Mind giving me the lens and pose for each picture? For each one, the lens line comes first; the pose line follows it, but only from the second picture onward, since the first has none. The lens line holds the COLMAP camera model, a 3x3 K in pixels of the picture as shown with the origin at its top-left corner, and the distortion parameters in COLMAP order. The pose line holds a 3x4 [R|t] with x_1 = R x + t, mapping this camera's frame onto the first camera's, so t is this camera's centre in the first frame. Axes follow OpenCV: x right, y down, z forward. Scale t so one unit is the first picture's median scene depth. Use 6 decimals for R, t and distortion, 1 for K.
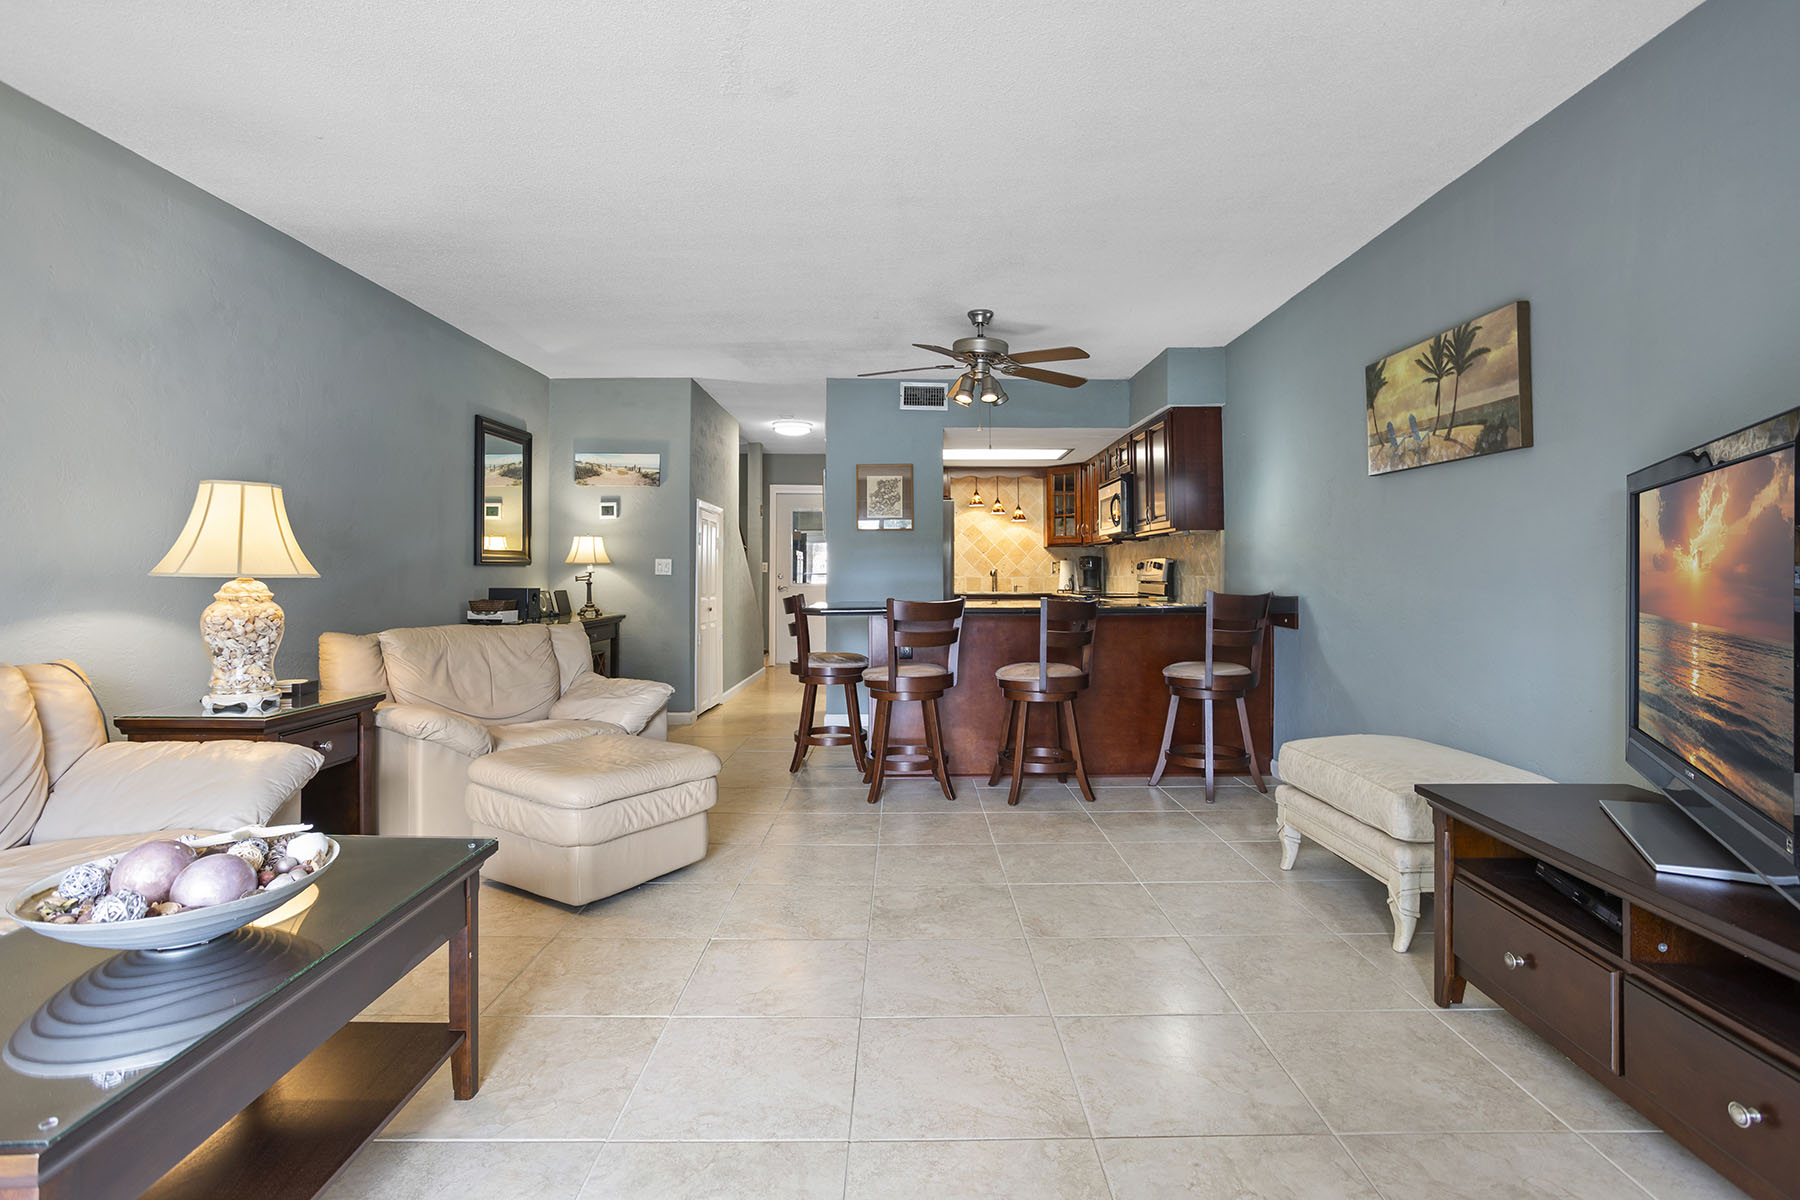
lens RADIAL K [[885.3, 0, 905.8], [0, 885.3, 551.3], [0, 0, 1]] dist [-0.043115, 0.017842]
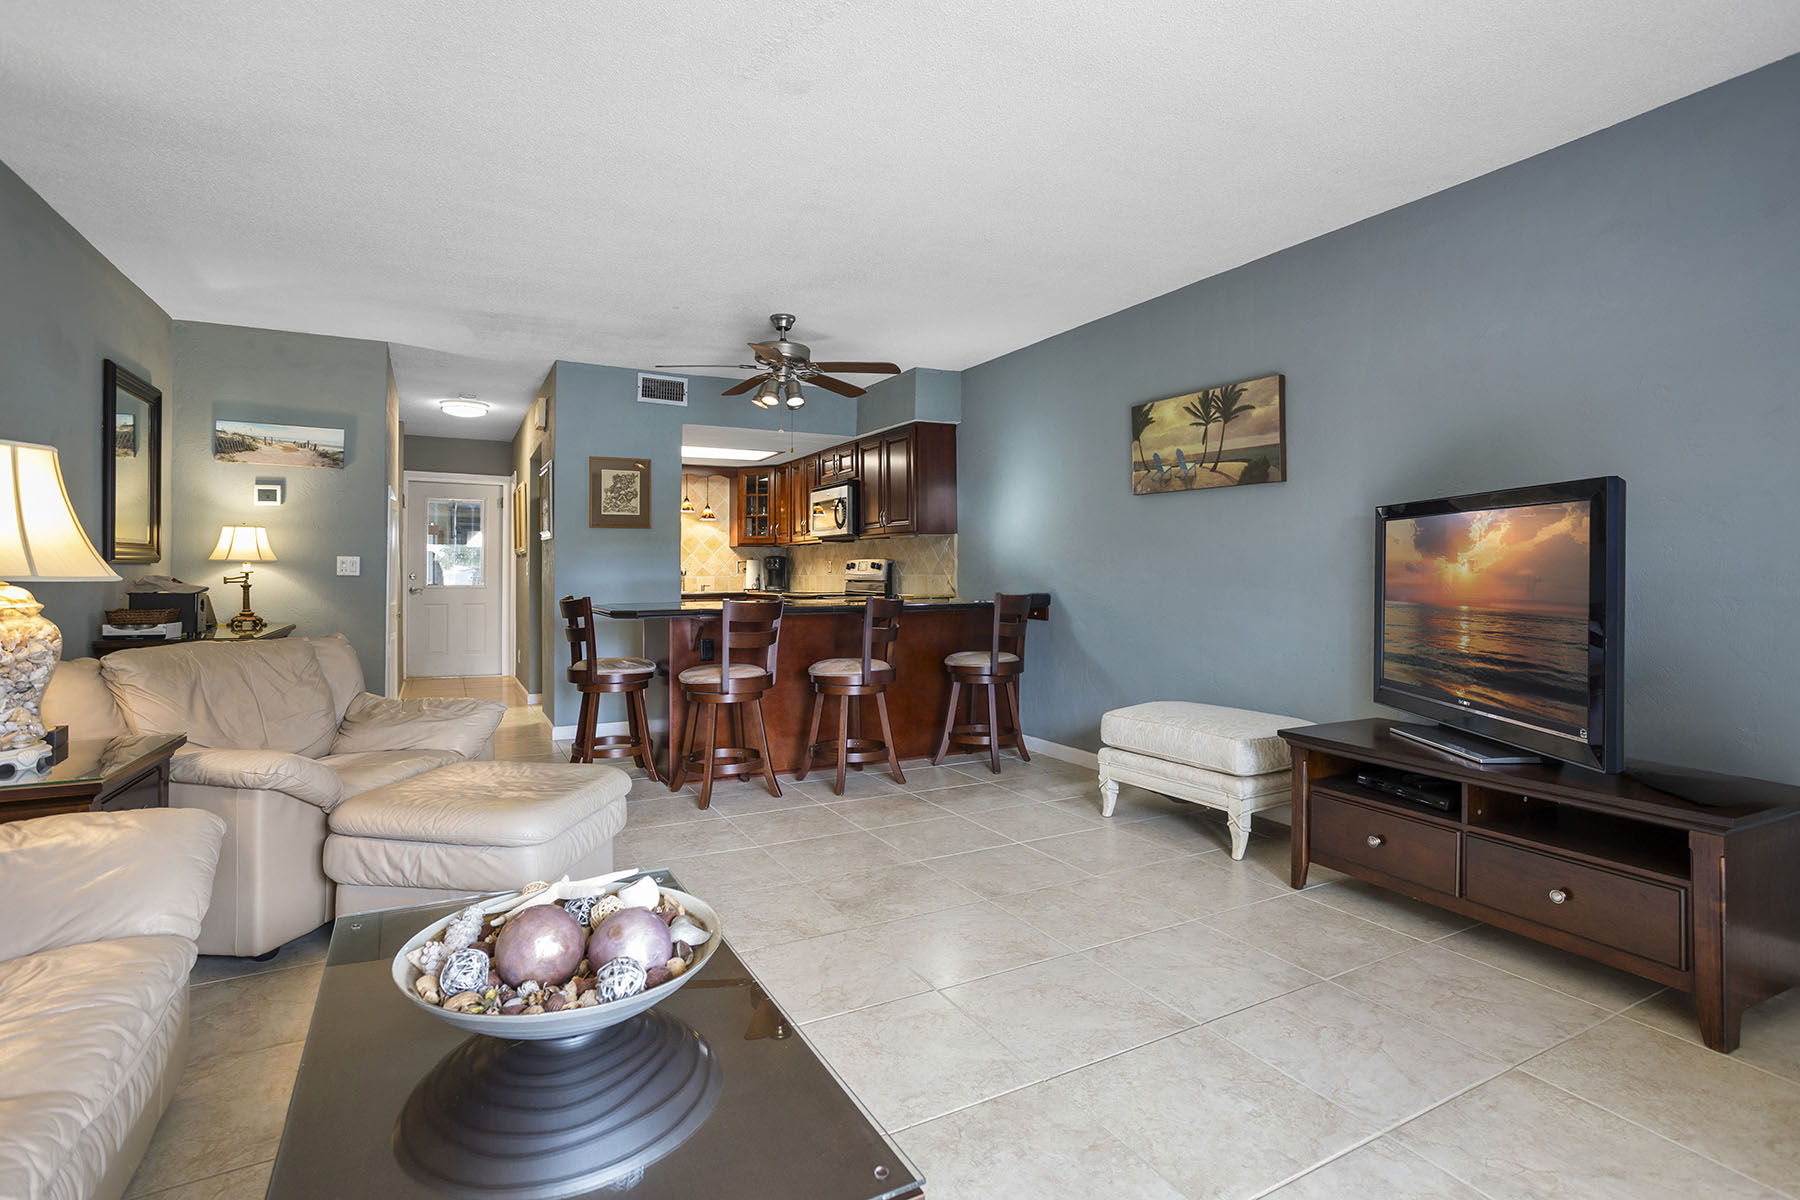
lens RADIAL K [[885.3, 0, 909.3], [0, 885.3, 556.9], [0, 0, 1]] dist [-0.043115, 0.017842]
pose [[0.880983, 0.007623, 0.473087, -0.210456], [-0.011203, 0.999926, 0.004751, -0.000581], [-0.473016, -0.009486, 0.881003, 0.026787]]
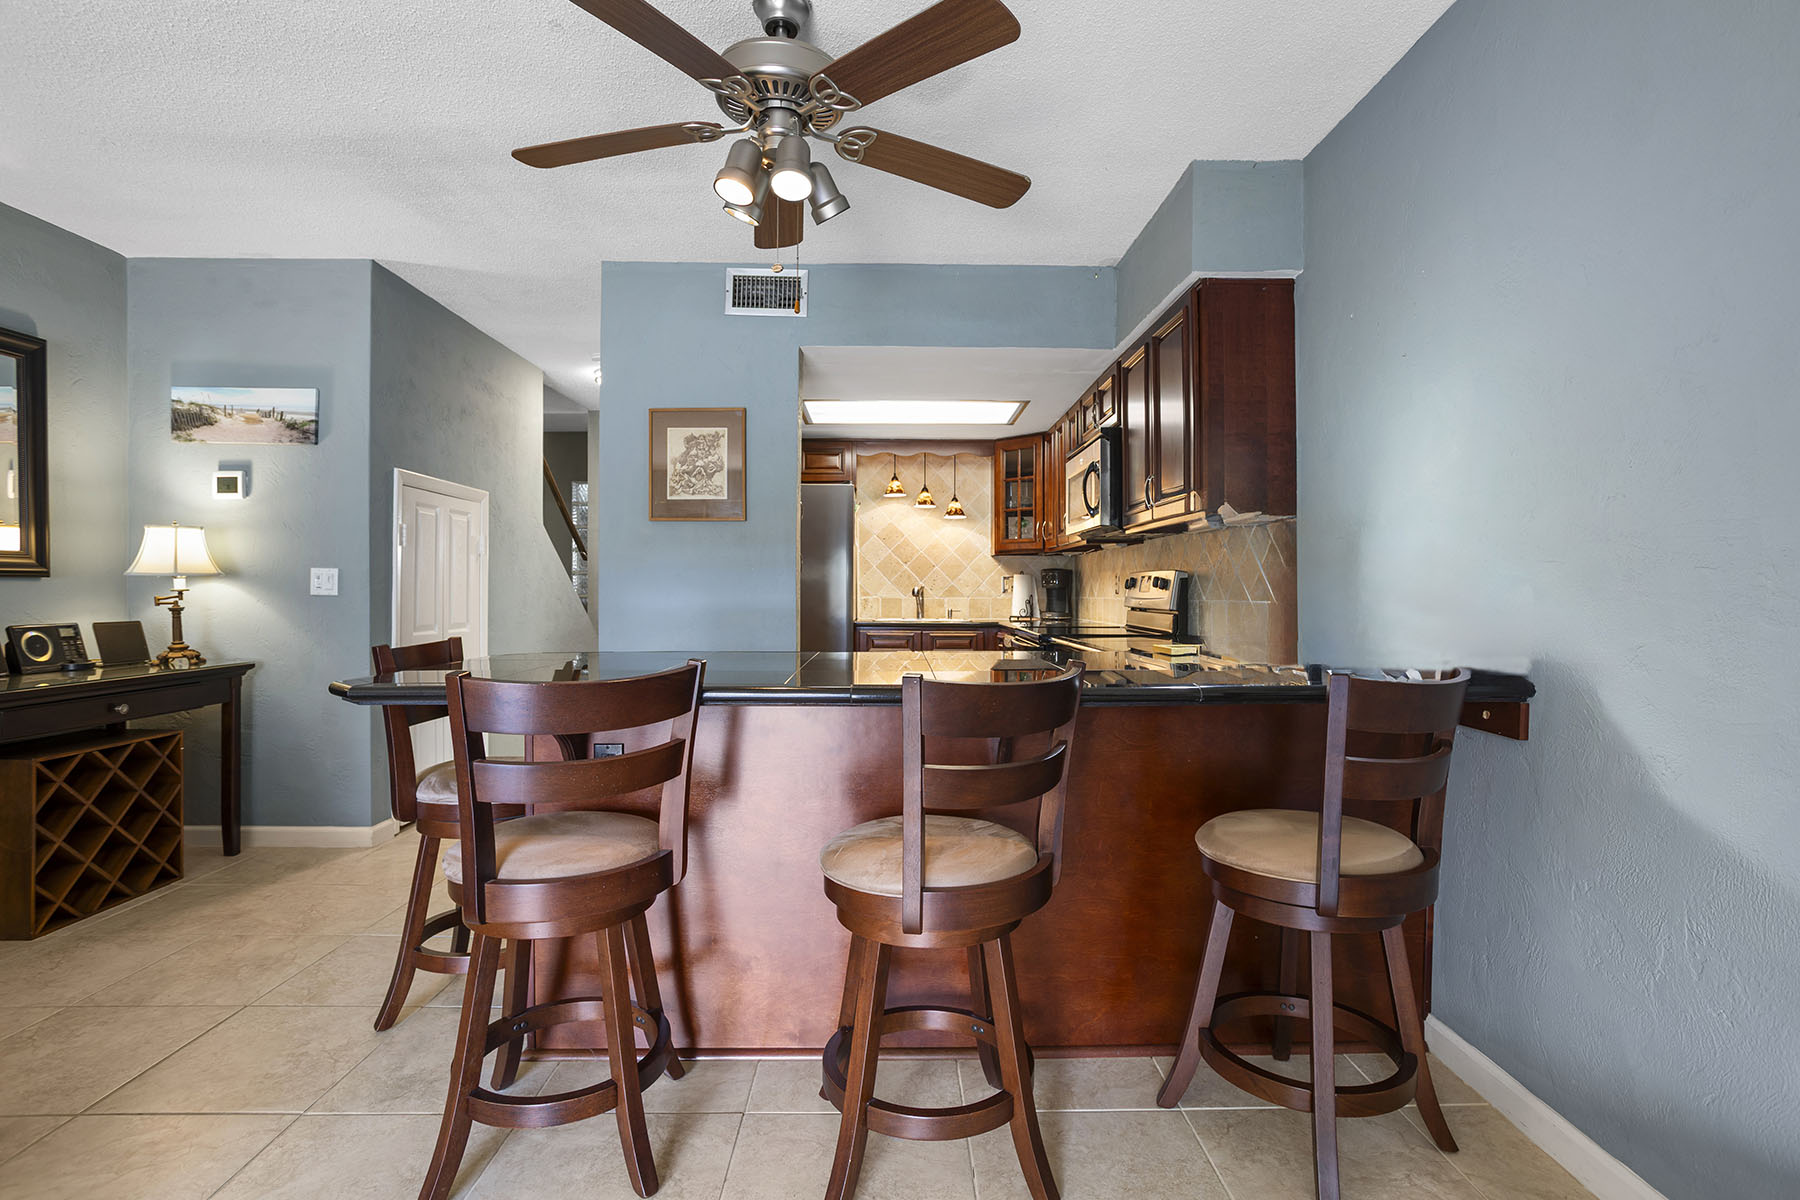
lens RADIAL K [[876.4, 0, 885.5], [0, 876.4, 593.6], [0, 0, 1]] dist [-0.017266, 0.017605]
pose [[0.999986, 0.004552, -0.002702, 0.109994], [-0.004466, 0.999516, 0.030795, 0.006641], [0.002841, -0.030782, 0.999522, 0.444616]]
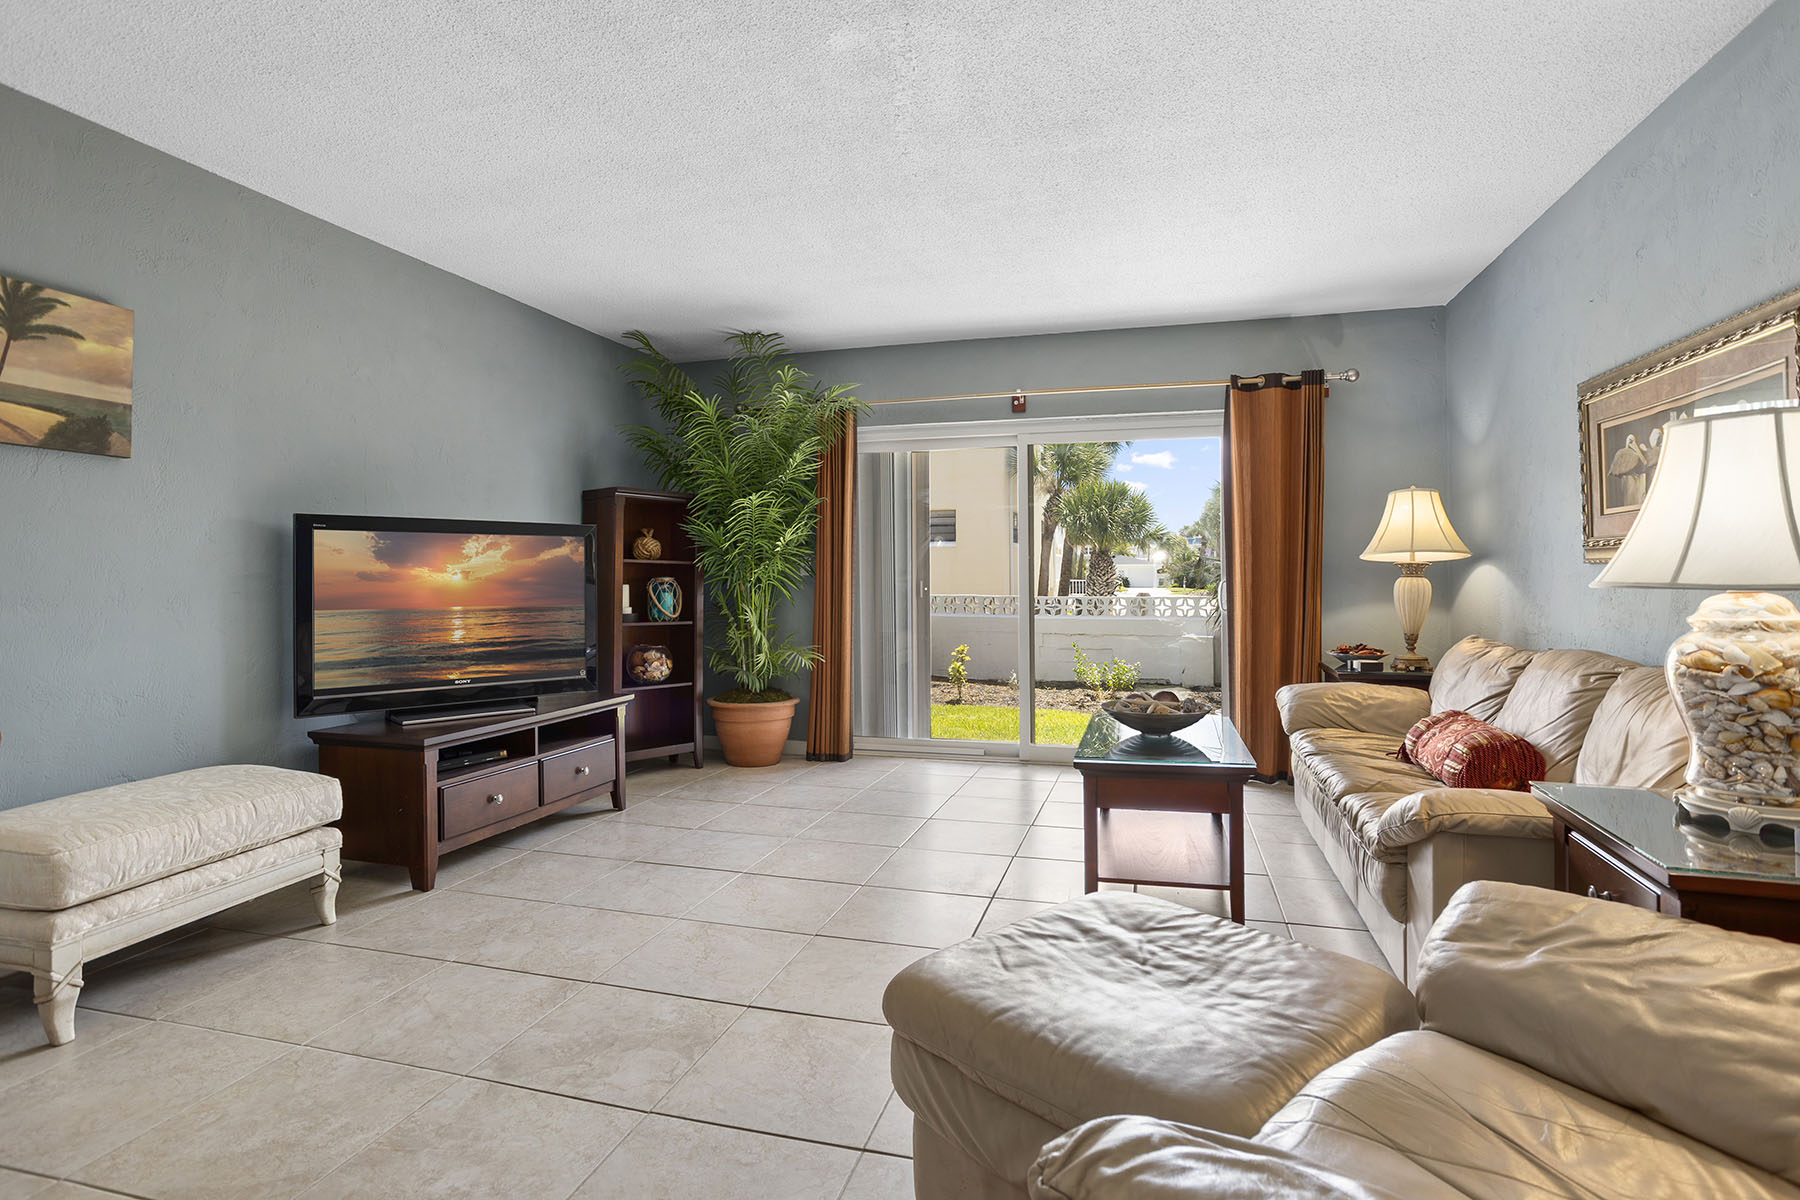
lens RADIAL K [[885.3, 0, 919.3], [0, 885.3, 573.2], [0, 0, 1]] dist [-0.043115, 0.017842]
pose [[-0.964792, 0.006091, 0.262943, -0.189543], [-0.000076, 0.999725, -0.023439, 0.015463], [-0.263014, -0.022634, -0.964527, 0.782992]]
